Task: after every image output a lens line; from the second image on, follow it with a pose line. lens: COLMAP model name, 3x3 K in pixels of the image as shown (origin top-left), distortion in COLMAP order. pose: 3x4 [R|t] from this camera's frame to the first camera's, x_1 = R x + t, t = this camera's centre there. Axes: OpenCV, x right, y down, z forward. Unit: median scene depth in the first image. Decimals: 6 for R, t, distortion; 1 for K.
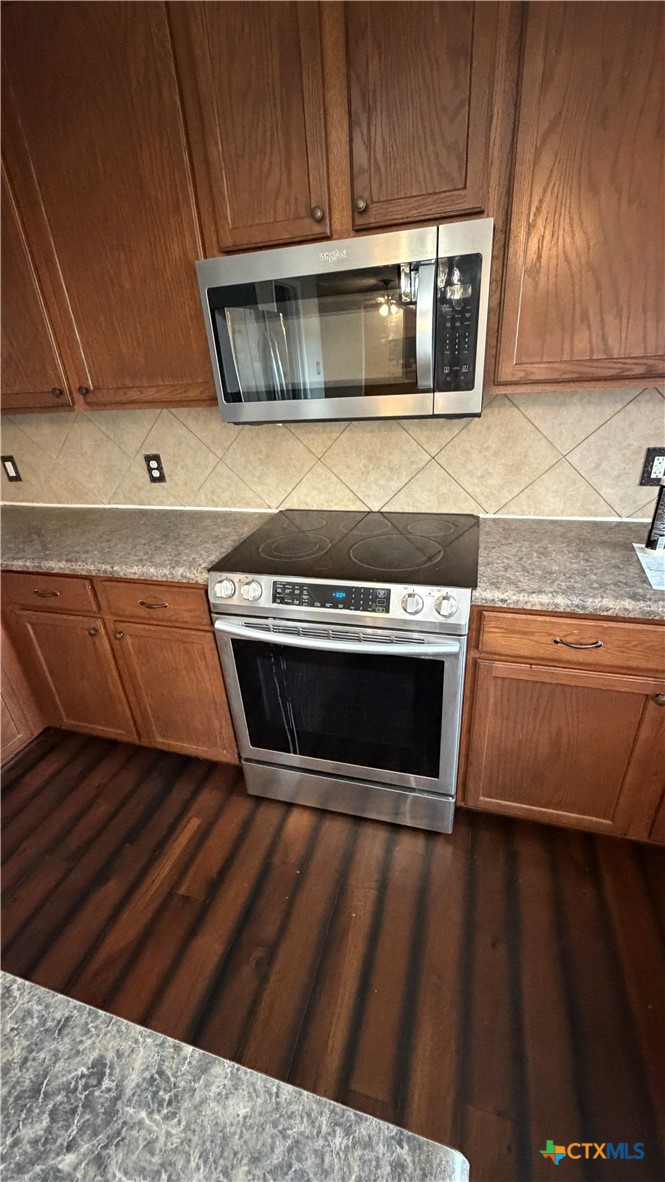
lens RADIAL K [[471.6, 0, 332.5], [0, 471.6, 585.7], [0, 0, 1]] dist [0.001488, 0.000243]
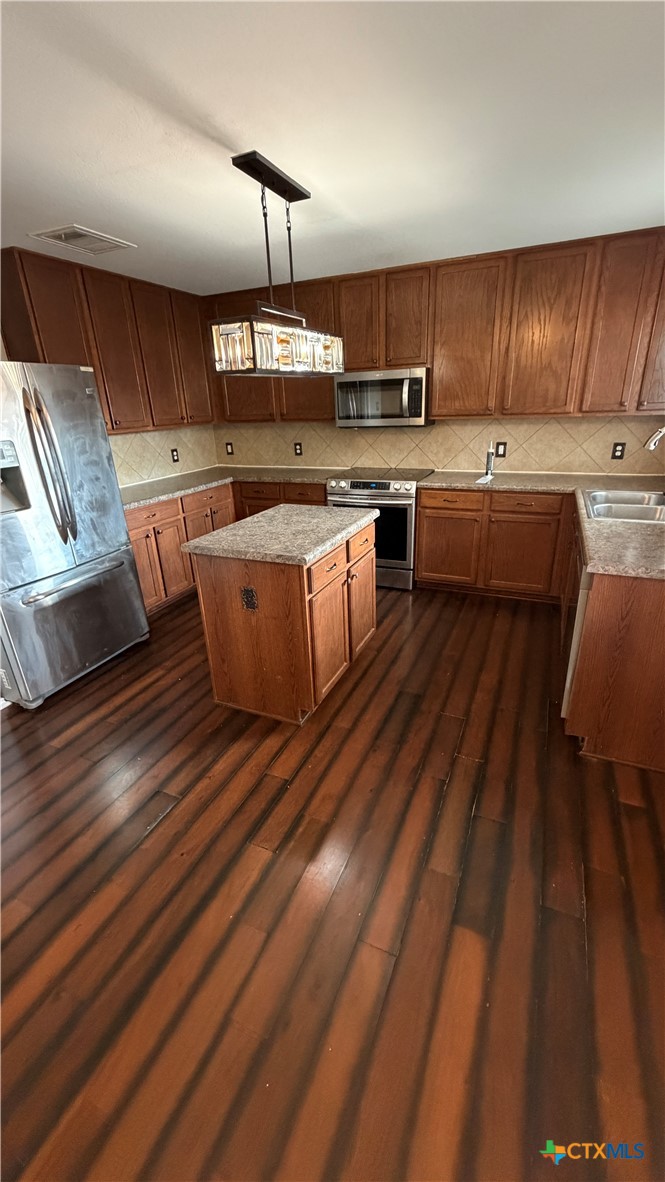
lens RADIAL K [[471.6, 0, 332.7], [0, 471.6, 582.6], [0, 0, 1]] dist [0.001488, 0.000243]
pose [[0.991443, 0.070006, -0.110178, 0.107503], [-0.077491, 0.994860, -0.065185, 0.688360], [0.105049, 0.073165, 0.991772, -1.552696]]
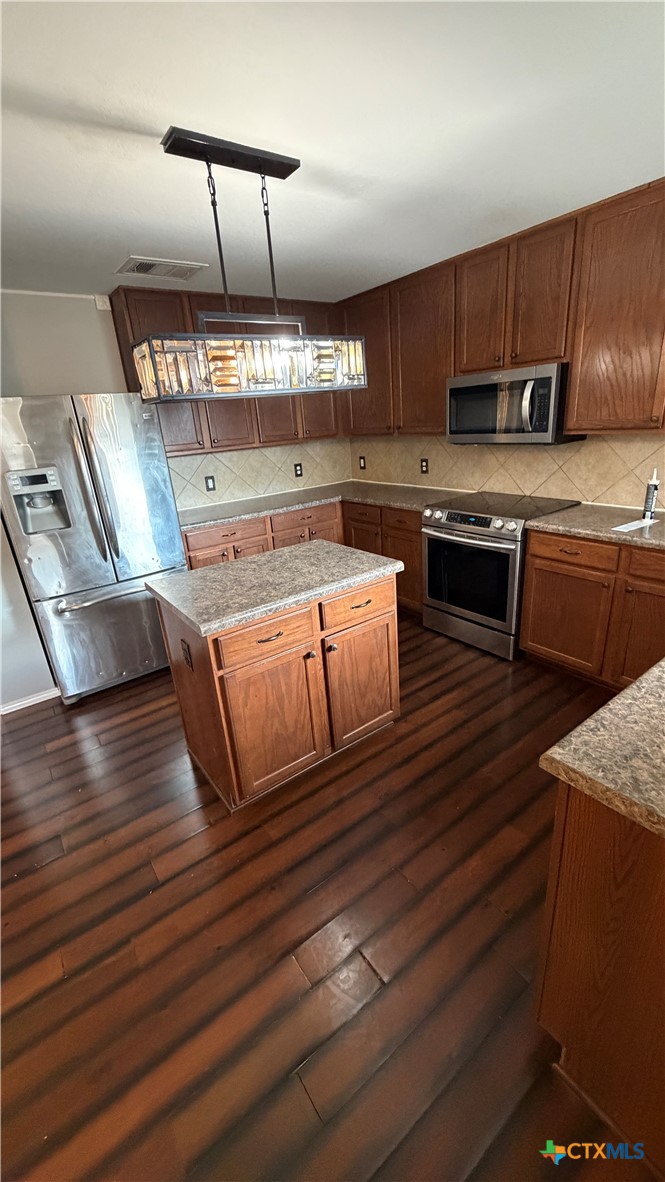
lens RADIAL K [[471.6, 0, 333.2], [0, 471.6, 583.7], [0, 0, 1]] dist [0.001488, 0.000243]
pose [[0.800253, 0.207146, -0.562749, 0.680795], [-0.237887, 0.971104, 0.019175, 0.361418], [0.550459, 0.118526, 0.826406, -0.996964]]
